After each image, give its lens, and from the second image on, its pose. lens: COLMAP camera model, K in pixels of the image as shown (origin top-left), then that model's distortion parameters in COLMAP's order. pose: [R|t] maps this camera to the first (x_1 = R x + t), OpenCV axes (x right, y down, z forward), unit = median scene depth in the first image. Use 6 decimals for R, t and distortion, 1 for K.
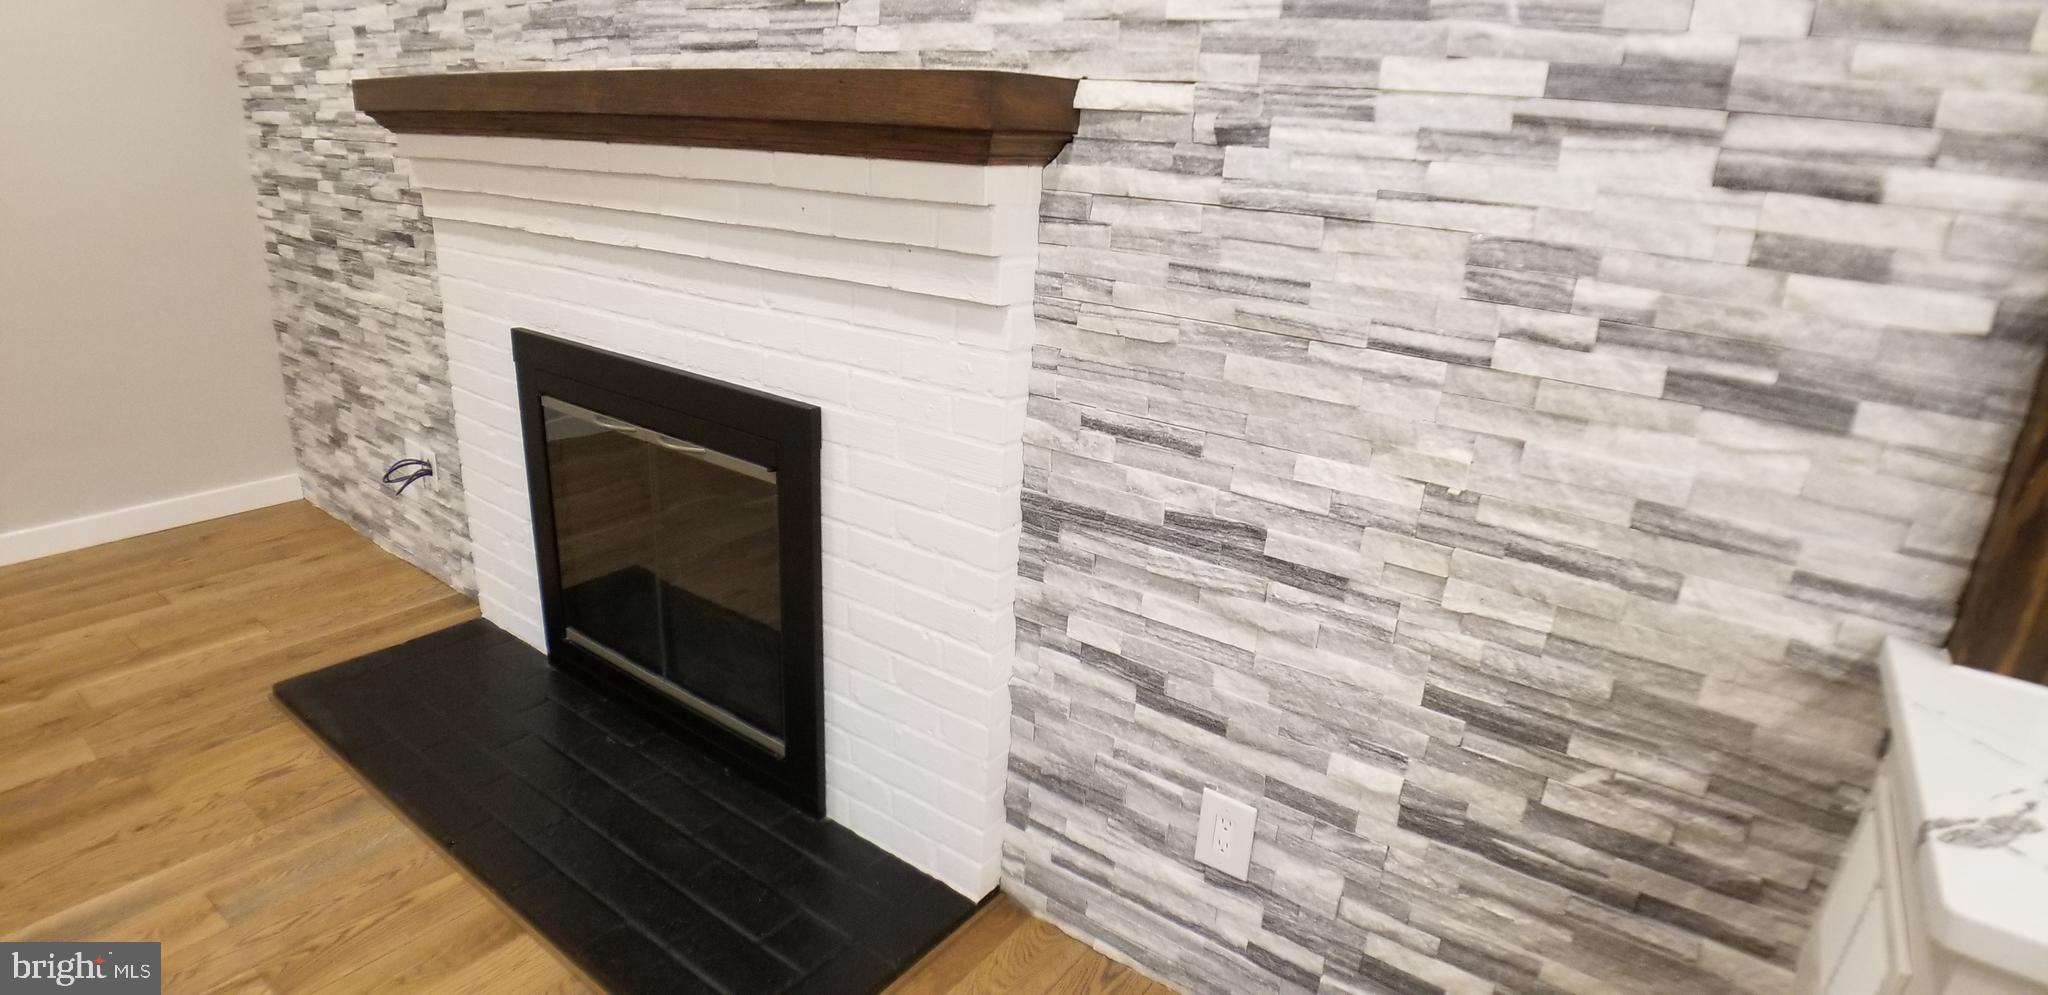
lens RADIAL K [[1036.5, 0, 1033.6], [0, 1036.5, 505.6], [0, 0, 1]] dist [-0.079450, 0.000483]
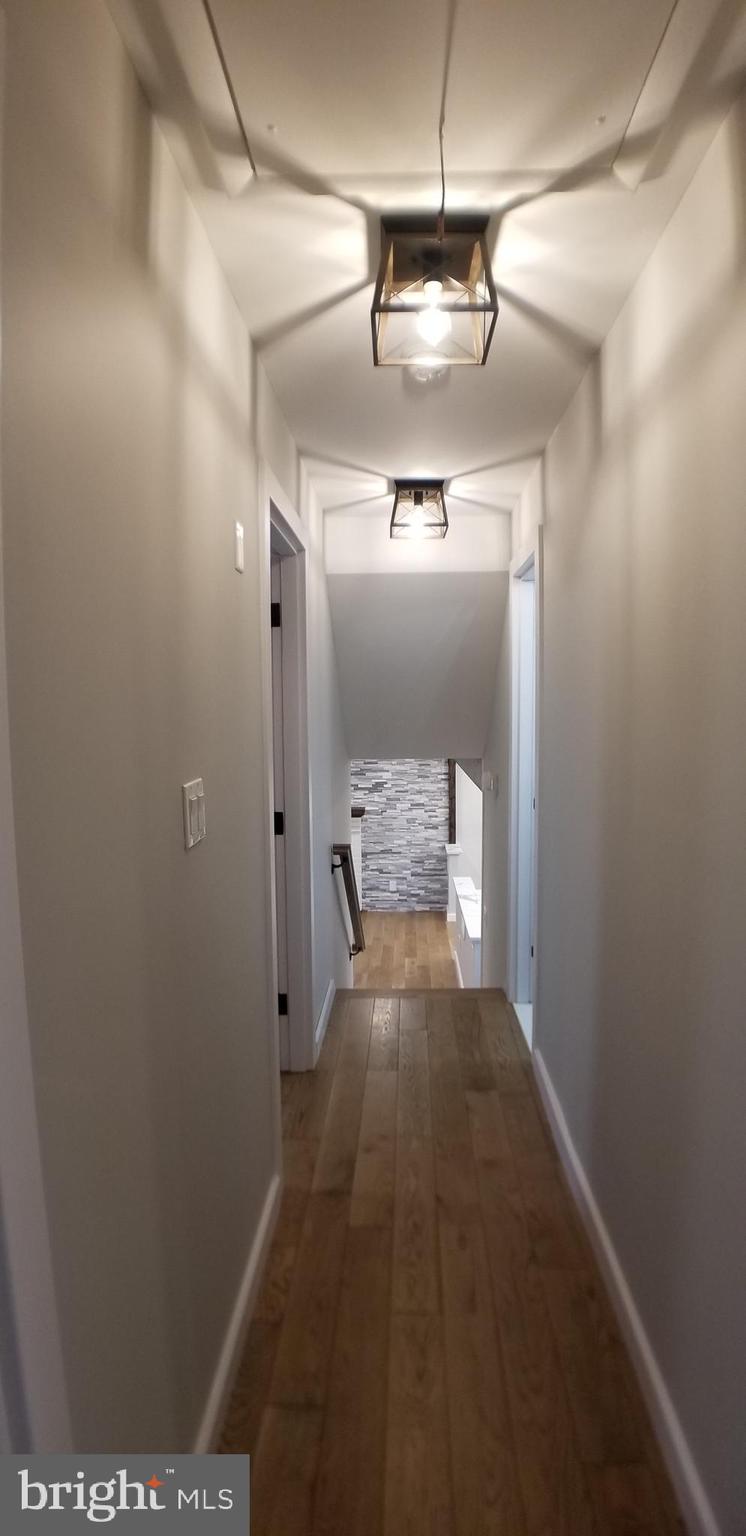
lens RADIAL K [[777.3, 0, 372.5], [0, 777.3, 768.2], [0, 0, 1]] dist [-0.079450, 0.000483]
pose [[0.833875, -0.112206, 0.540427, -3.989591], [0.238294, 0.956354, -0.169123, 0.511559], [-0.497863, 0.269808, 0.824218, -5.406456]]
